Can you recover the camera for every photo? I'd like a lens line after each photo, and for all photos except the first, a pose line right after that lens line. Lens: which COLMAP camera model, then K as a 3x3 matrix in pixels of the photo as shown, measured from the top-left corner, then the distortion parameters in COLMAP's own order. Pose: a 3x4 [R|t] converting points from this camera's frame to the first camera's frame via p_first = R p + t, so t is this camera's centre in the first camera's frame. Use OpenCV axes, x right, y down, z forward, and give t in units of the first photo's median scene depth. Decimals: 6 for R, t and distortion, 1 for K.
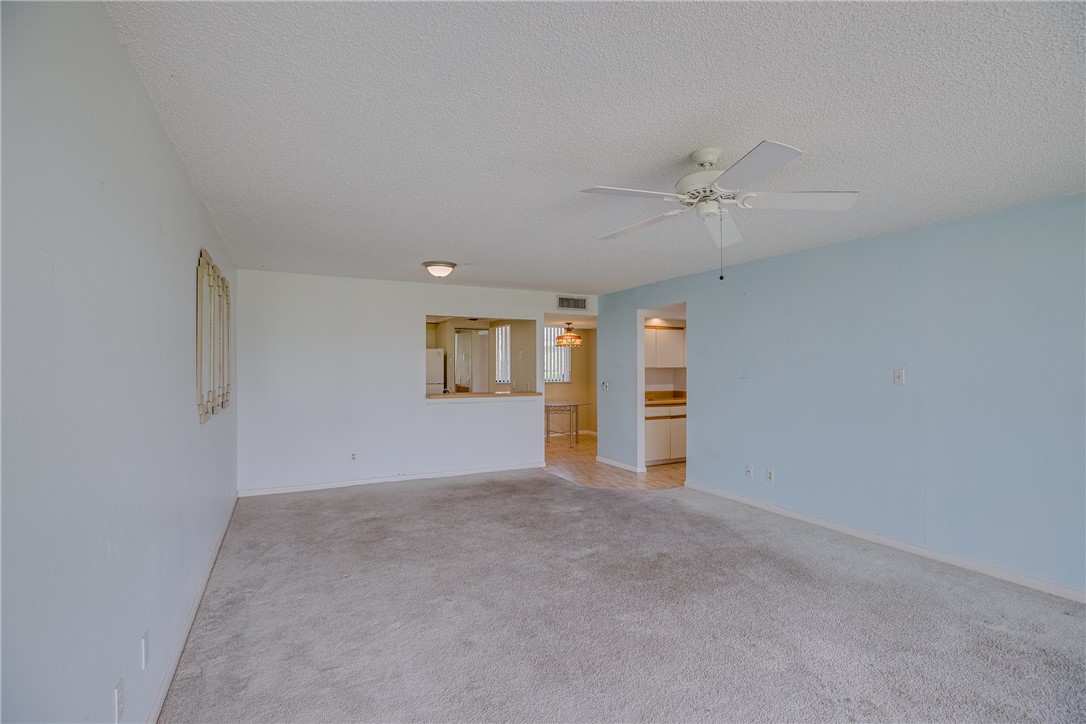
lens RADIAL K [[496.3, 0, 536.3], [0, 496.3, 365.2], [0, 0, 1]] dist [-0.001911, 0.000145]
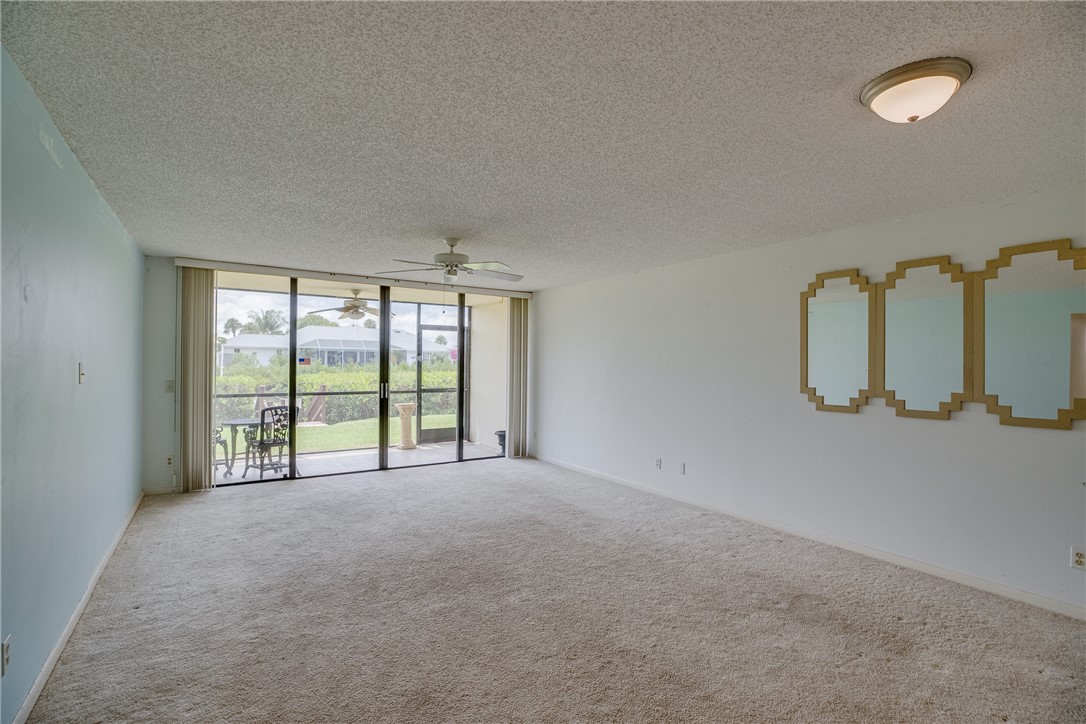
lens RADIAL K [[496.3, 0, 536.3], [0, 496.3, 365.2], [0, 0, 1]] dist [-0.001911, 0.000145]
pose [[-0.993138, -0.009747, -0.116539, 0.083344], [-0.010429, 0.999932, 0.005243, 0.001666], [0.116480, 0.006422, -0.993172, 0.938718]]
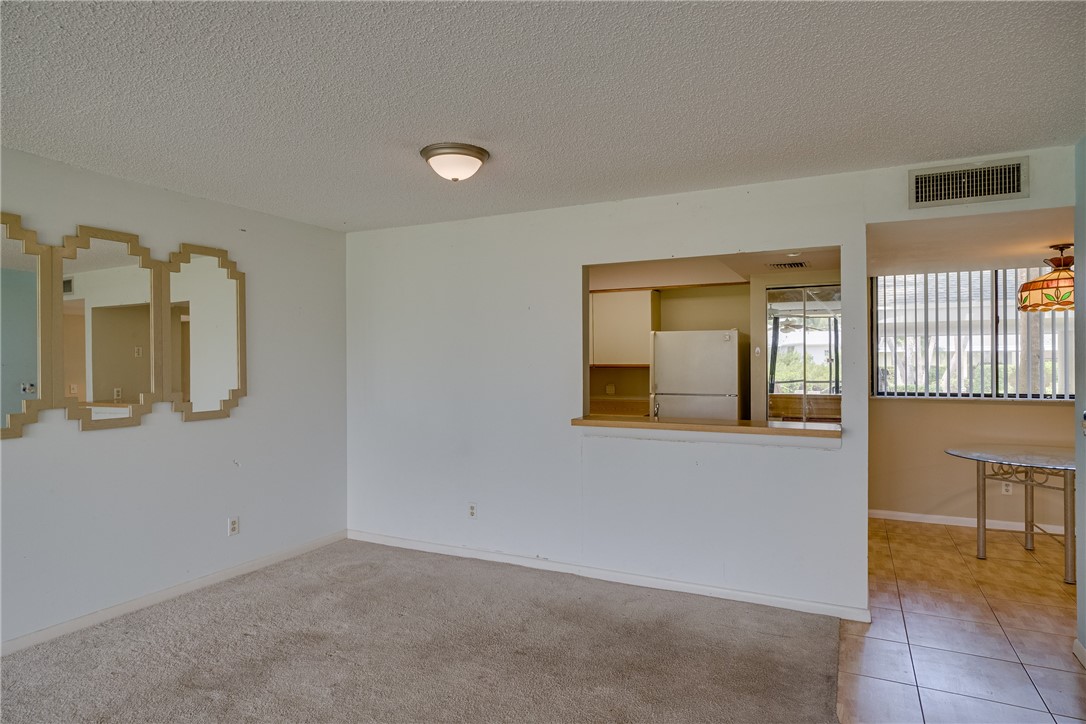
lens RADIAL K [[632.2, 0, 556.6], [0, 632.2, 359.4], [0, 0, 1]] dist [-0.003796, -0.000003]
pose [[0.605933, -0.003821, -0.795506, 0.254330], [0.003152, 0.999992, -0.002402, 0.000156], [0.795509, -0.001052, 0.605940, 0.496952]]
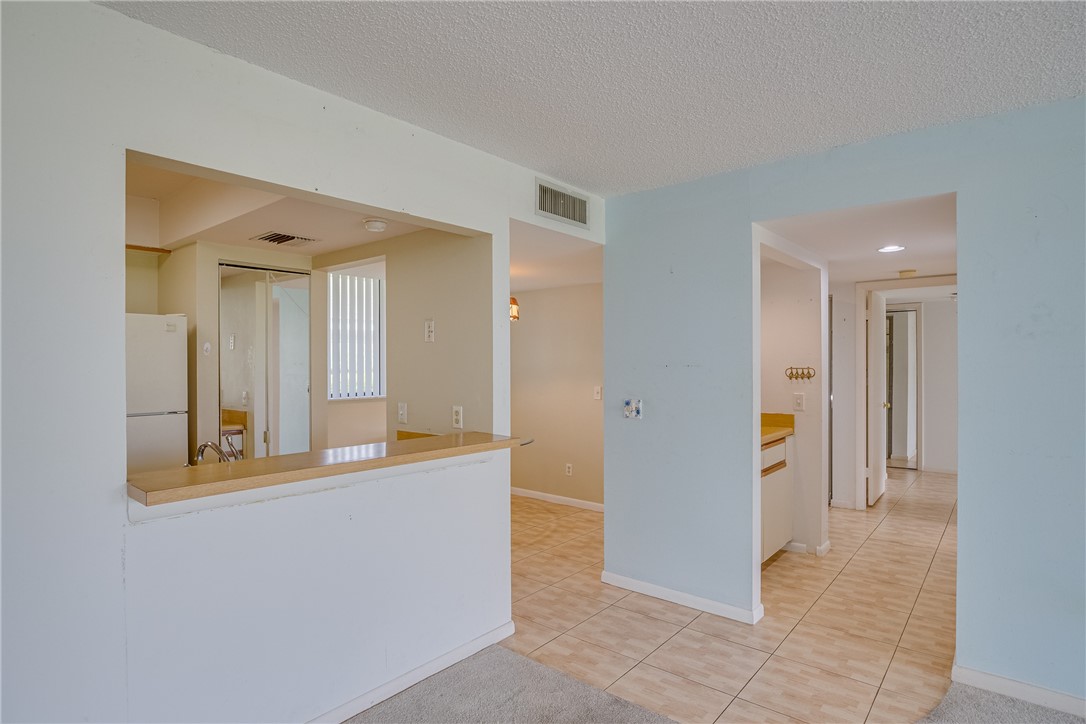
lens RADIAL K [[577.1, 0, 543.0], [0, 577.1, 362.0], [0, 0, 1]] dist [-0.010496, 0.000464]
pose [[0.919220, -0.002642, 0.393735, -0.127189], [0.001613, 0.999994, 0.002946, 0.000047], [-0.393741, -0.002073, 0.919219, 0.580099]]
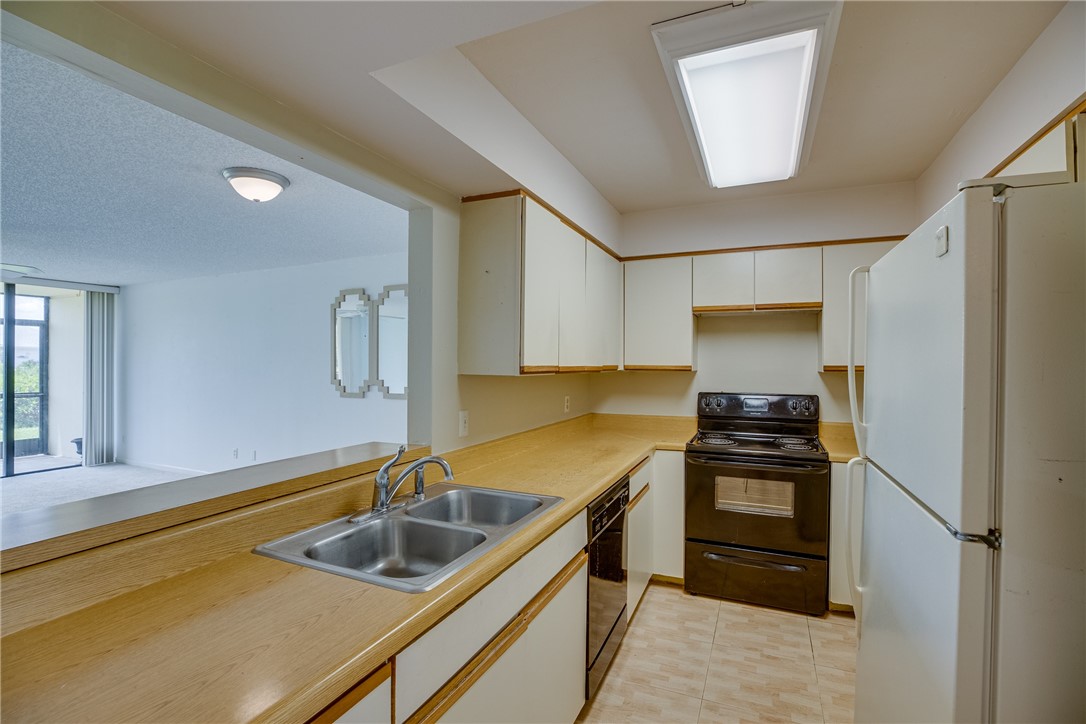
lens RADIAL K [[496.3, 0, 536.3], [0, 496.3, 365.2], [0, 0, 1]] dist [-0.001911, 0.000145]
pose [[-0.803815, 0.003397, -0.594869, -0.091897], [-0.001051, 0.999974, 0.007132, 0.000687], [0.594878, 0.006358, -0.803791, 1.153300]]
